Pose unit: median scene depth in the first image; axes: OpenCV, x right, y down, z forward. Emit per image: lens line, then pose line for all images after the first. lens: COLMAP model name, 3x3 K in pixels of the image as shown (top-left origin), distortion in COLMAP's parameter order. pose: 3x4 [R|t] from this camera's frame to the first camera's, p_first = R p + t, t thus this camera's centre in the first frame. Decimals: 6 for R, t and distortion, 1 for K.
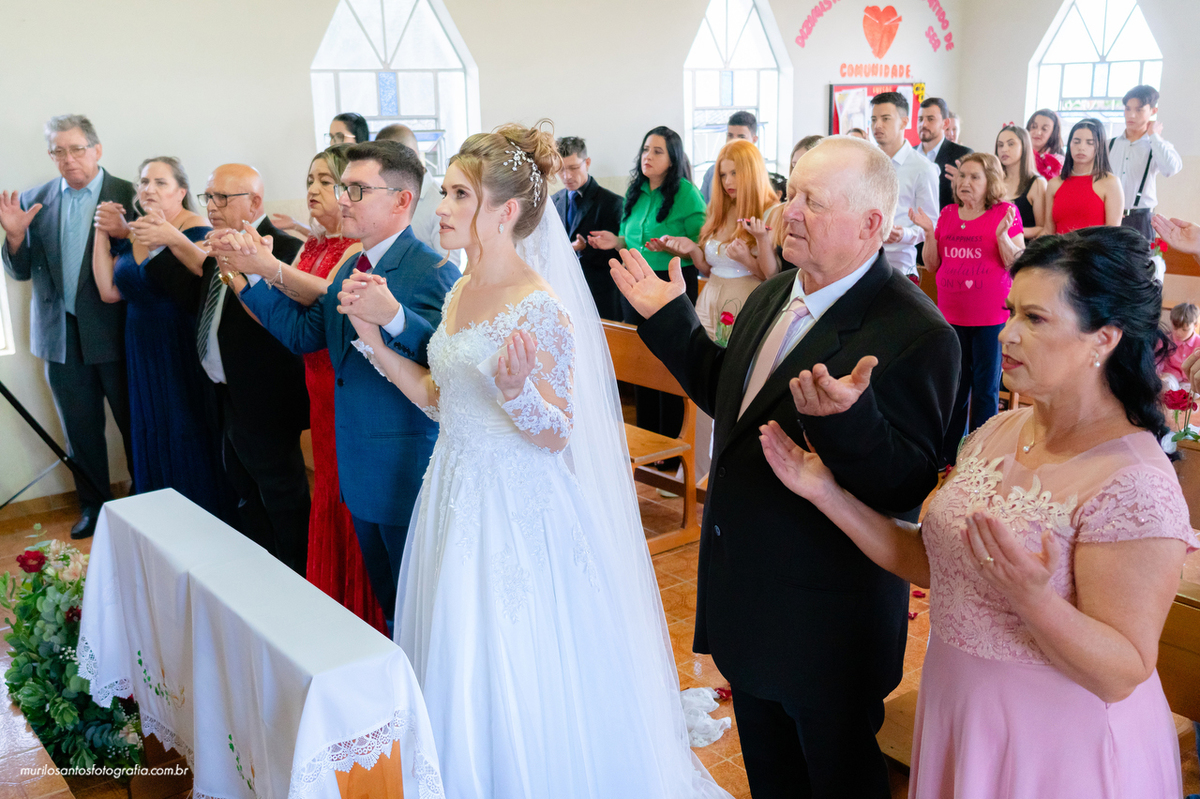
lens RADIAL K [[1209.6, 0, 592.6], [0, 1209.6, 398.9], [0, 0, 1]] dist [0.003125, 0.000000]
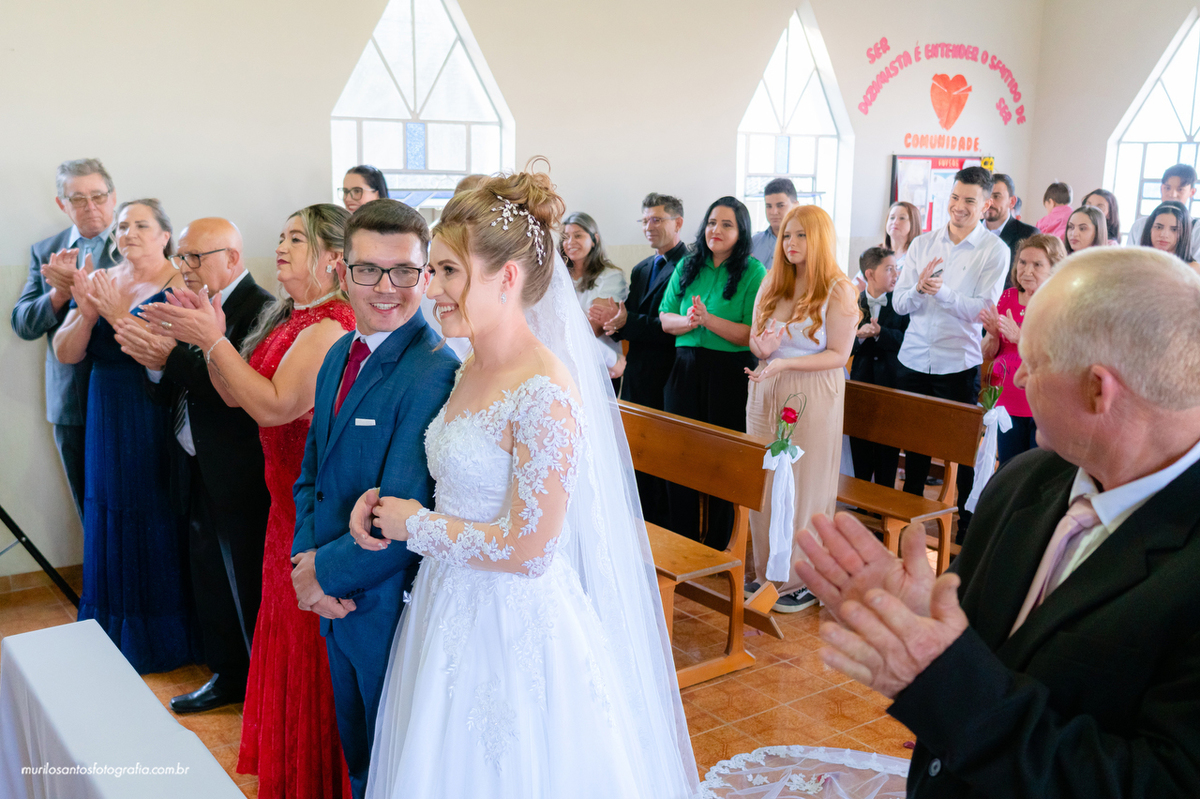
lens RADIAL K [[1209.6, 0, 601.4], [0, 1209.6, 402.6], [0, 0, 1]] dist [0.003125, 0.000000]
pose [[0.998948, 0.041487, -0.019534, -0.002956], [-0.042363, 0.998006, -0.046800, -0.022452], [0.017553, 0.047578, 0.998713, 0.101271]]
